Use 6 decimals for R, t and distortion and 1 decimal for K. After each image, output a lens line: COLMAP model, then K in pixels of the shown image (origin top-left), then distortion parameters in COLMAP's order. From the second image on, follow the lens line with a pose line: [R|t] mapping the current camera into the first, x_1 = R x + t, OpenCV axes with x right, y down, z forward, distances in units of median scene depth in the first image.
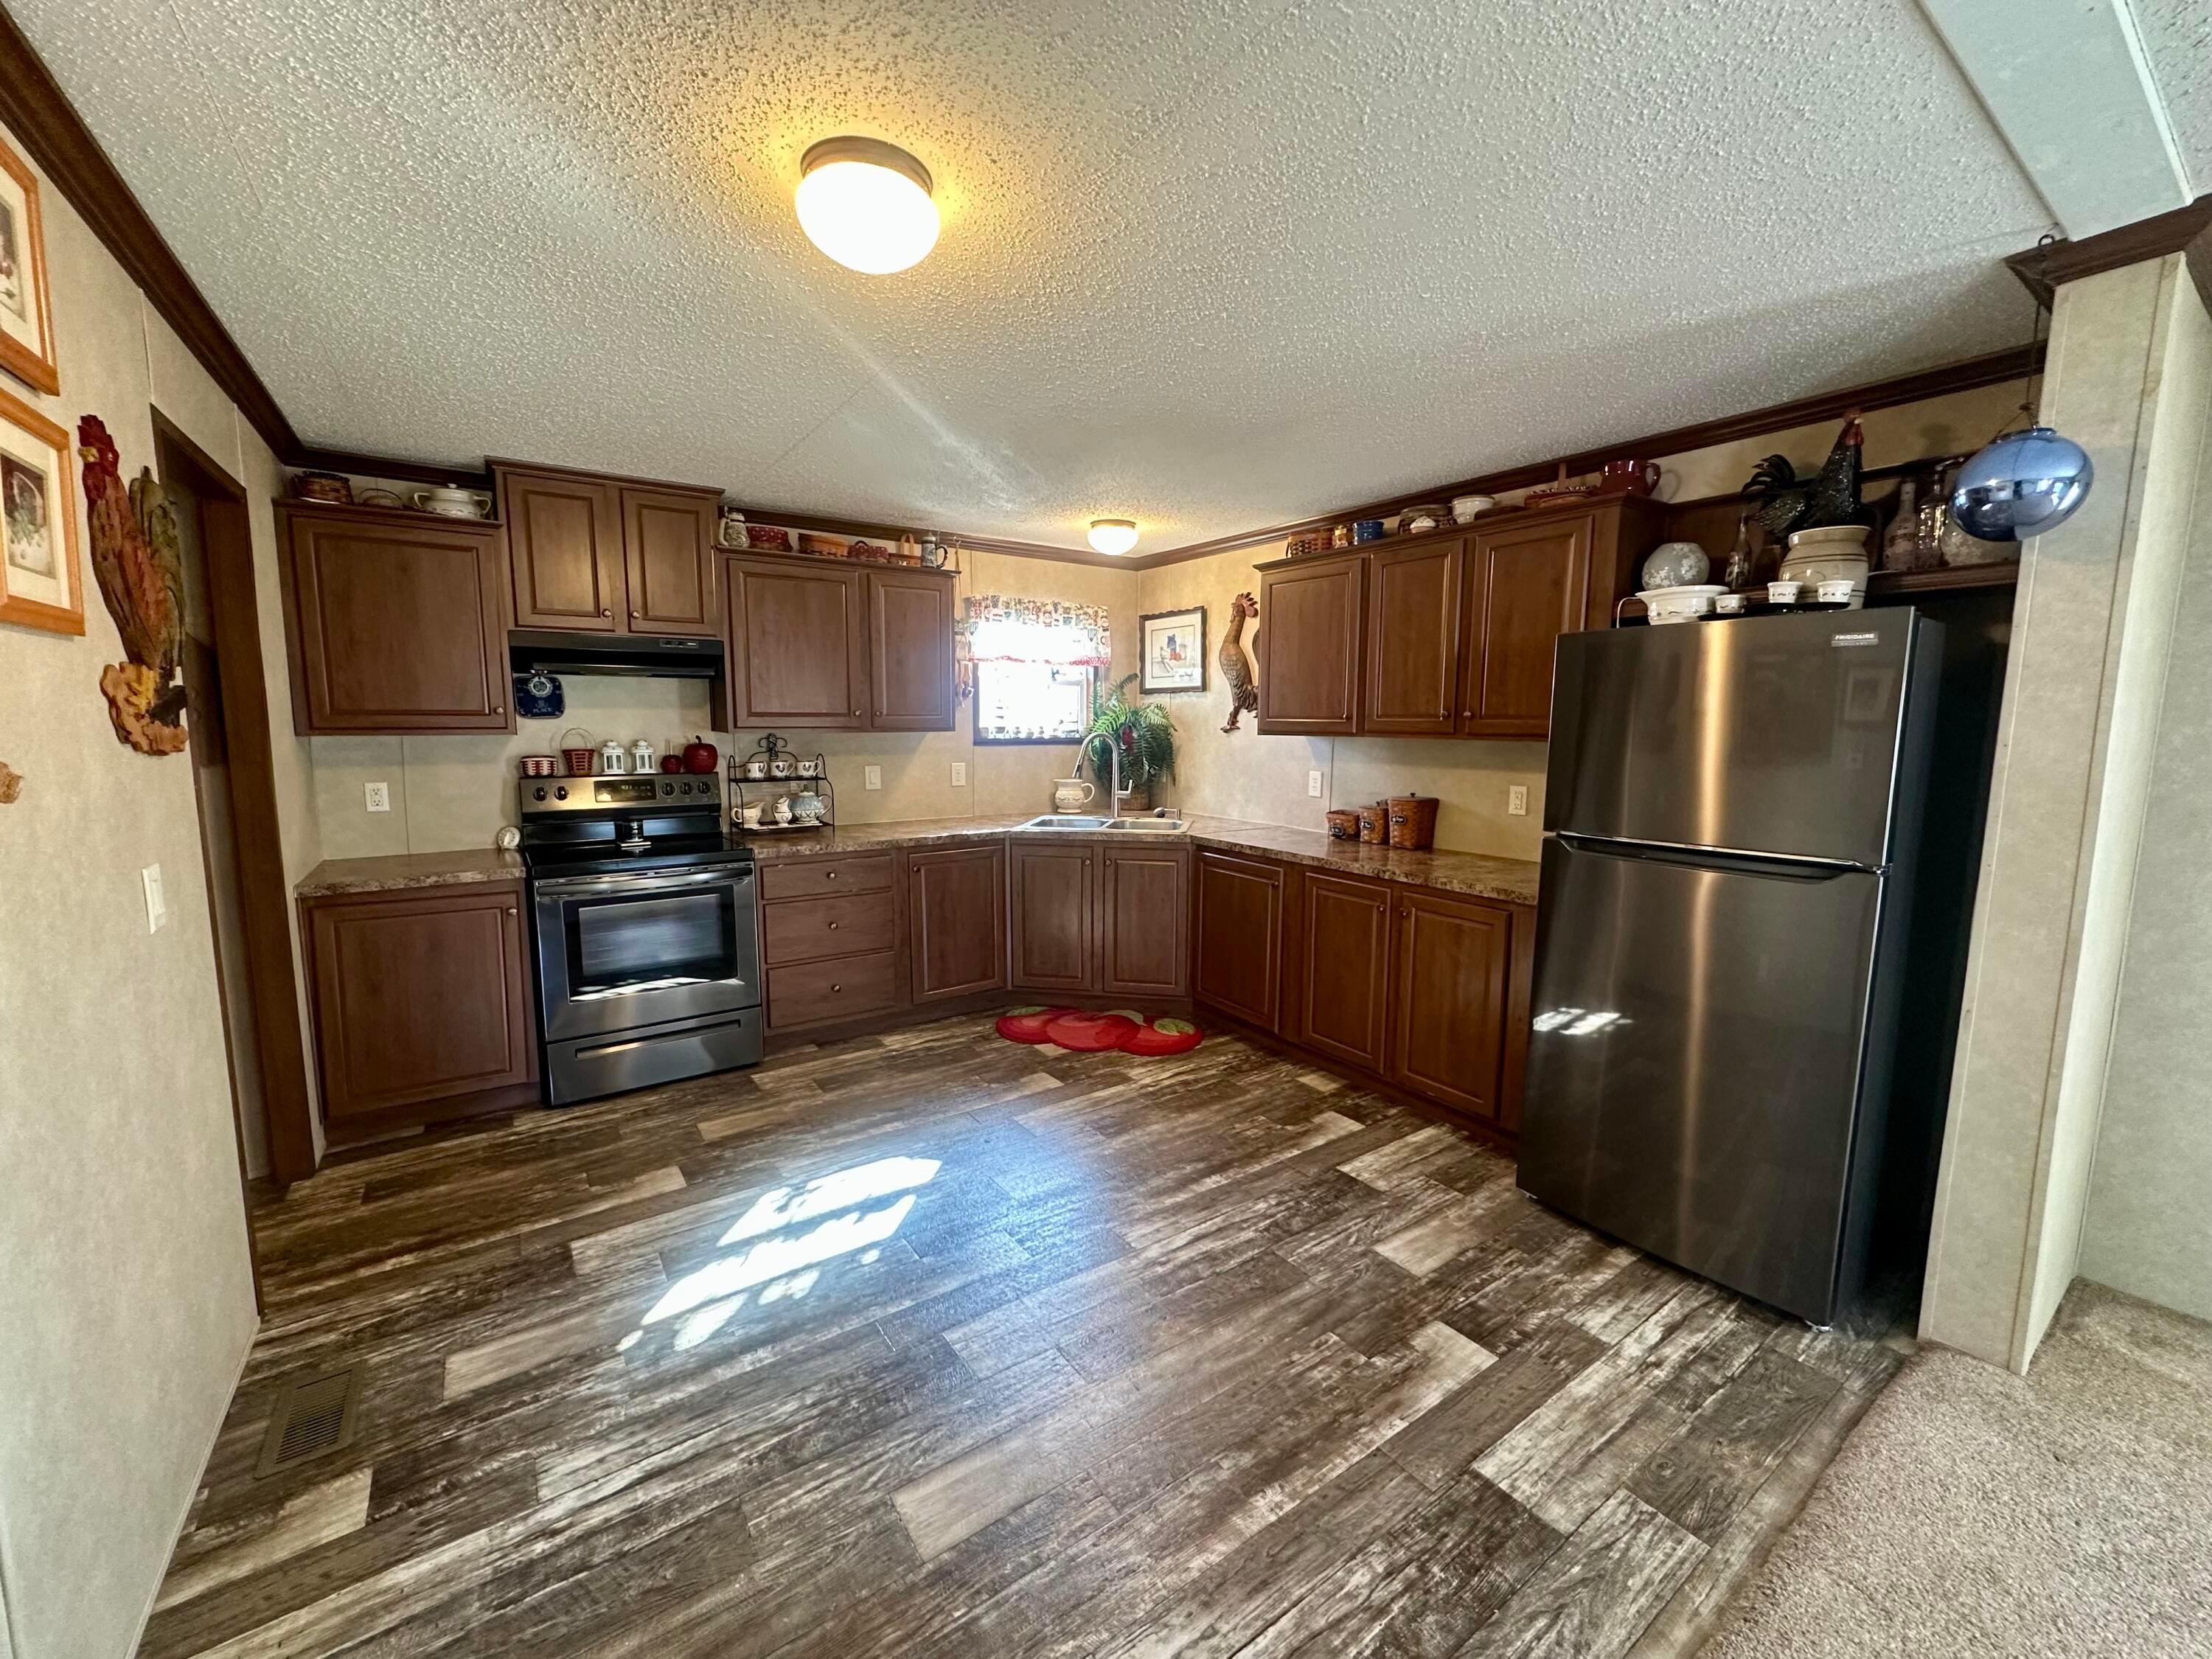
lens RADIAL K [[881.5, 0, 1126.4], [0, 881.5, 834.8], [0, 0, 1]] dist [-0.017593, -0.000053]
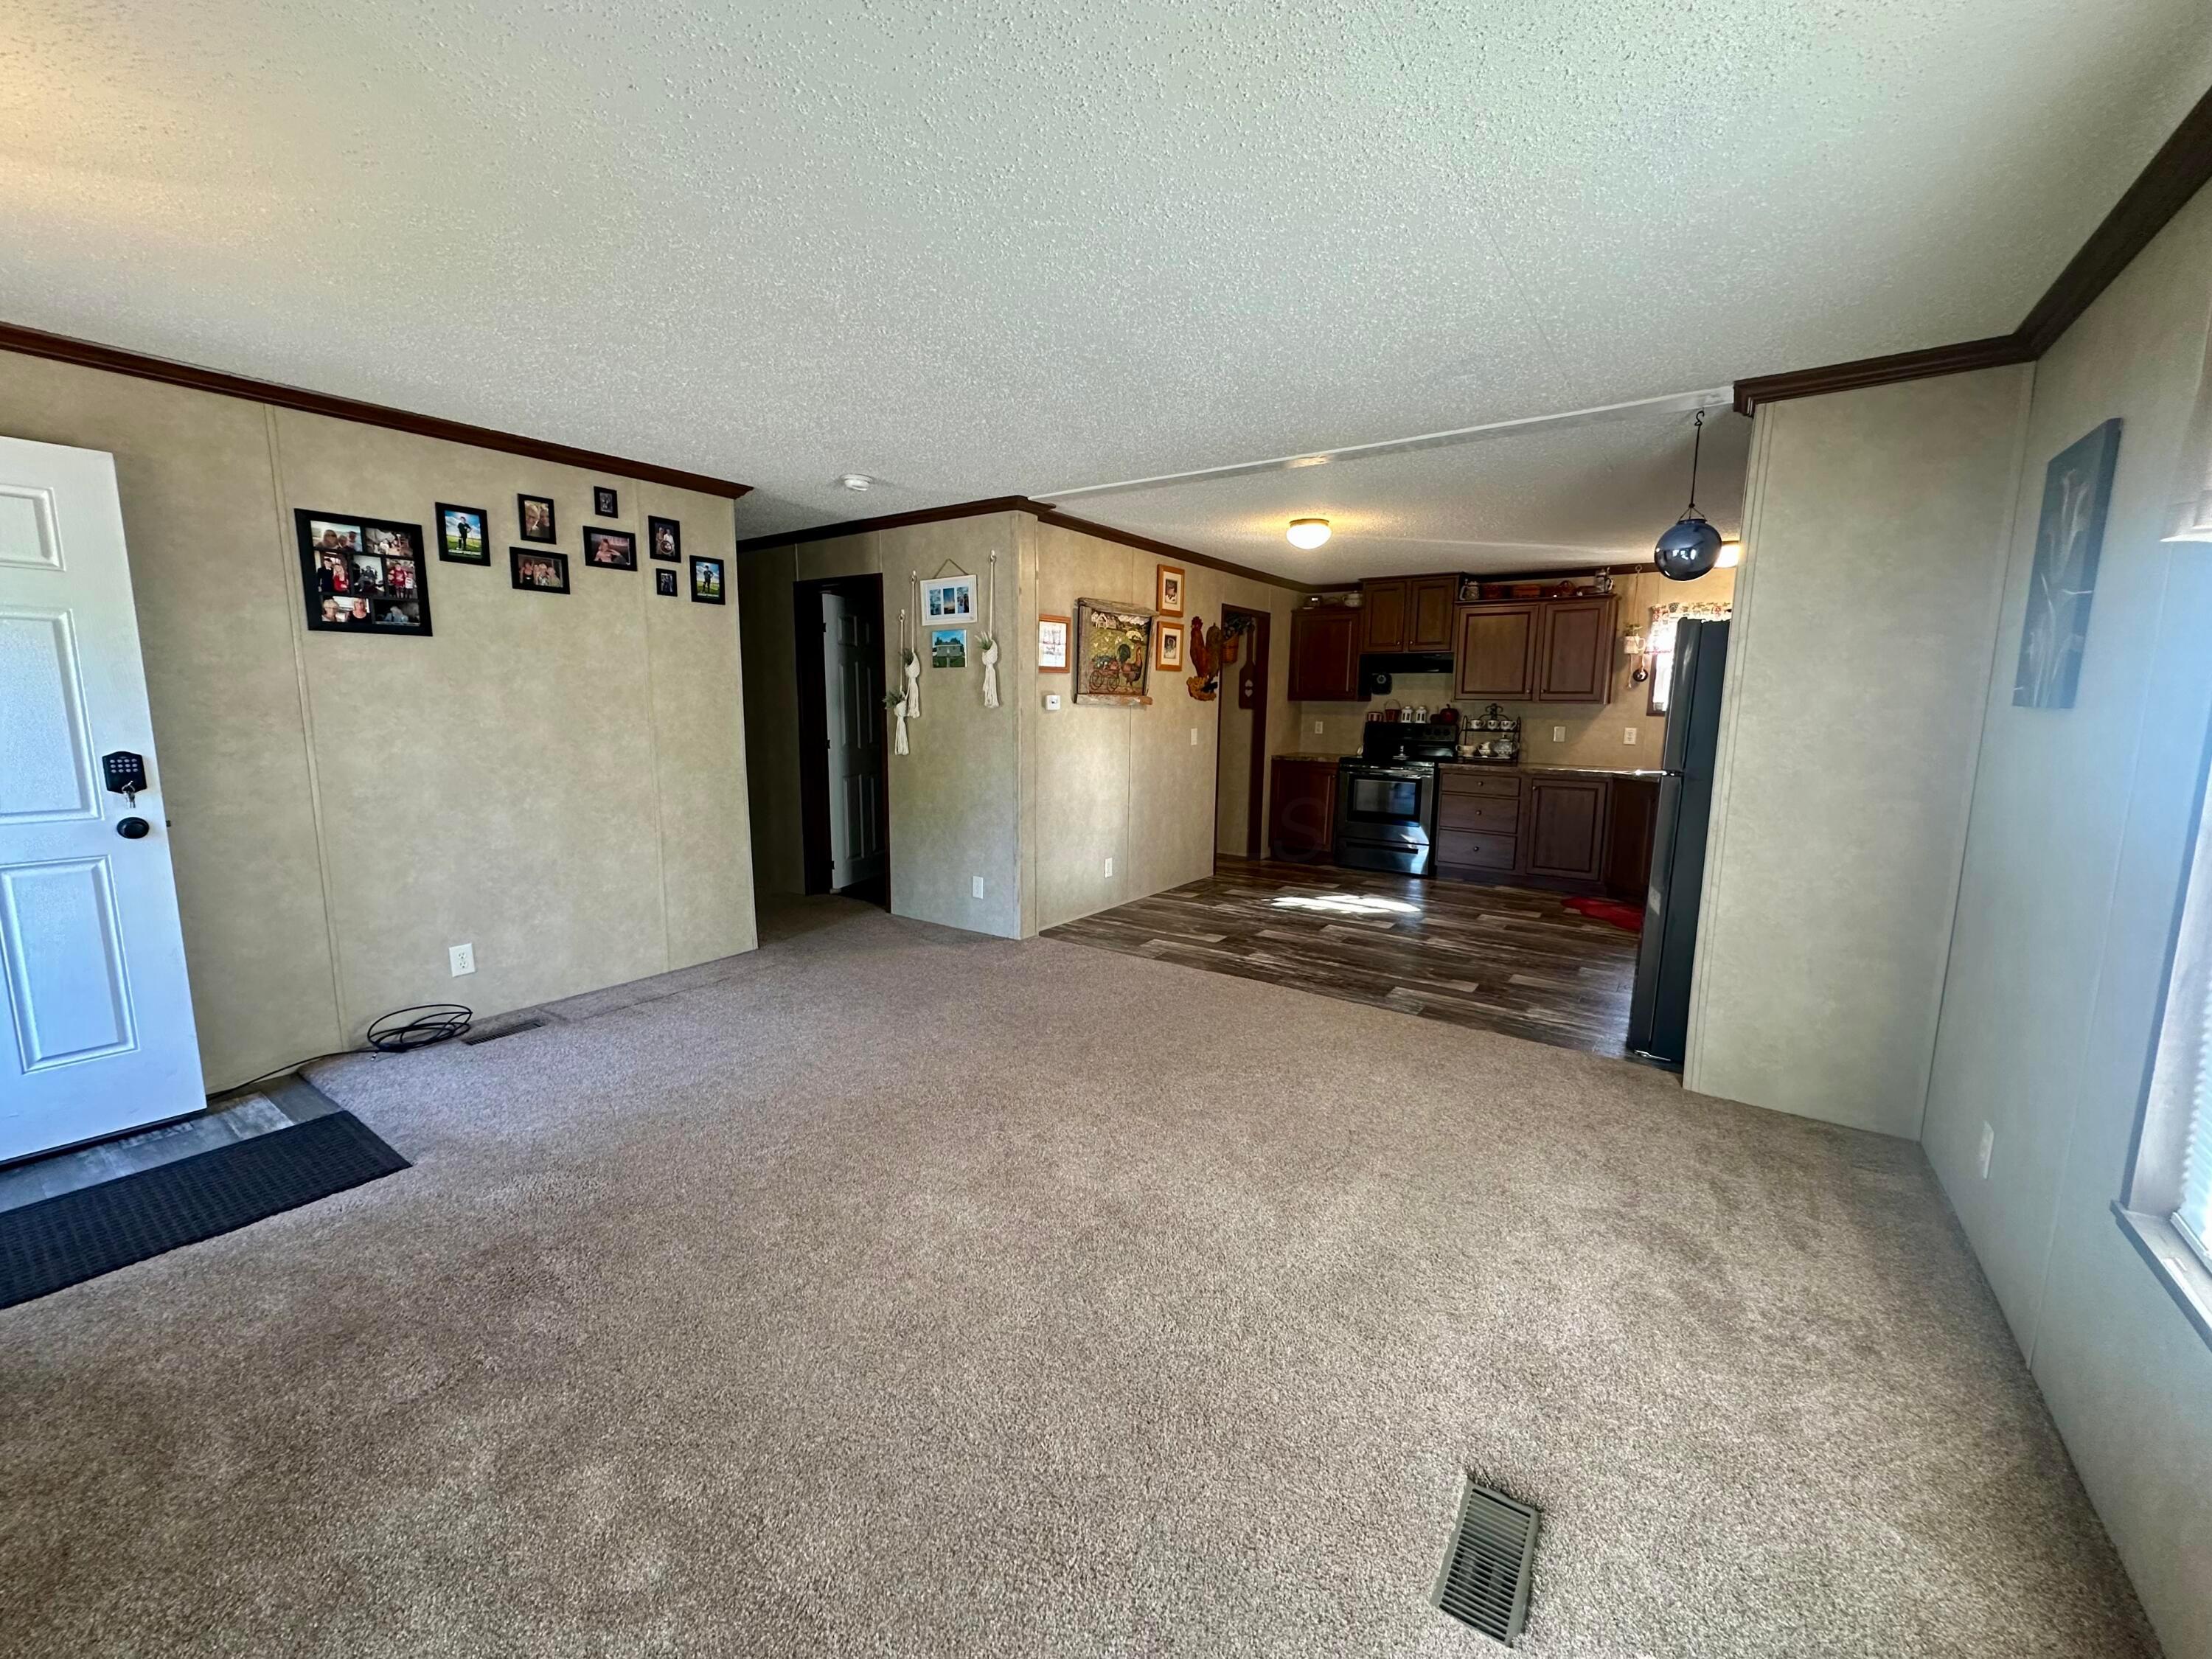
lens RADIAL K [[867.9, 0, 1108.4], [0, 867.9, 827.3], [0, 0, 1]] dist [-0.000682, -0.000165]
pose [[0.342857, 0.137024, -0.929340, 0.978902], [-0.132087, 0.986508, 0.096722, 0.059282], [0.930055, 0.089592, 0.356330, -0.287801]]
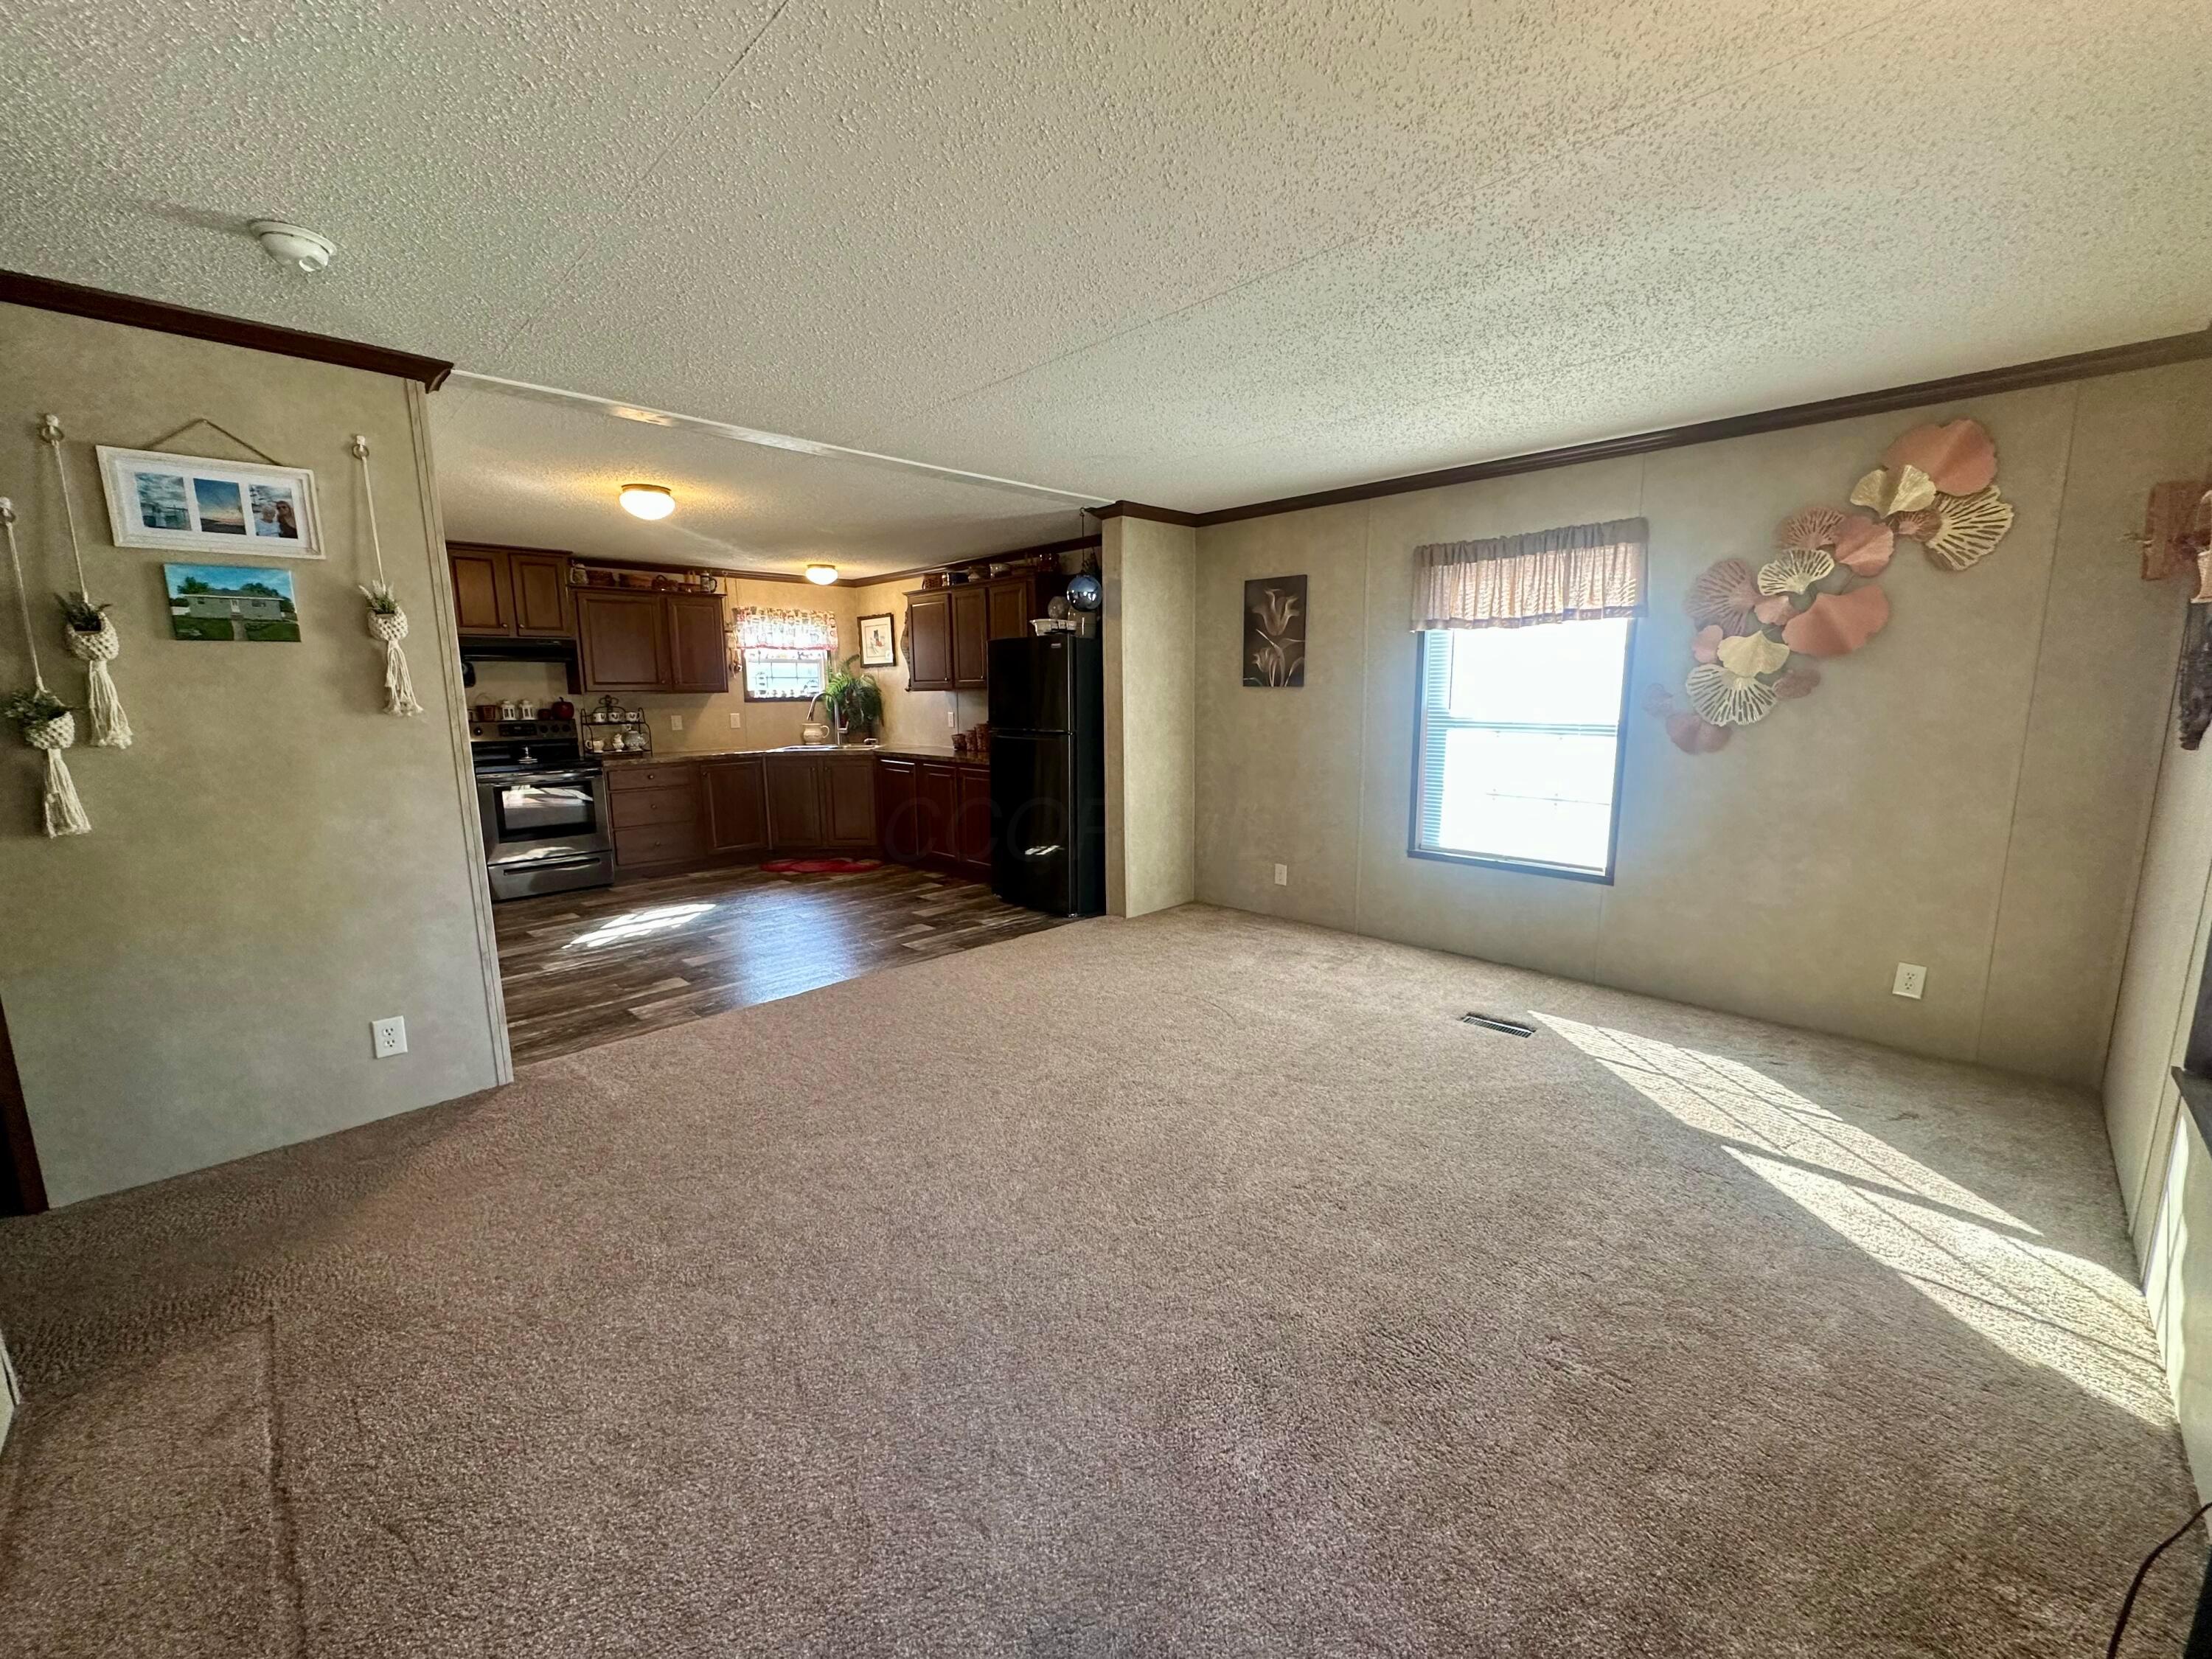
lens RADIAL K [[867.9, 0, 1108.4], [0, 867.9, 827.3], [0, 0, 1]] dist [-0.000682, -0.000165]
pose [[0.987141, -0.040943, 0.154522, 0.264594], [0.036683, 0.998867, 0.030318, 0.118789], [-0.155589, -0.024260, 0.987524, -0.770251]]
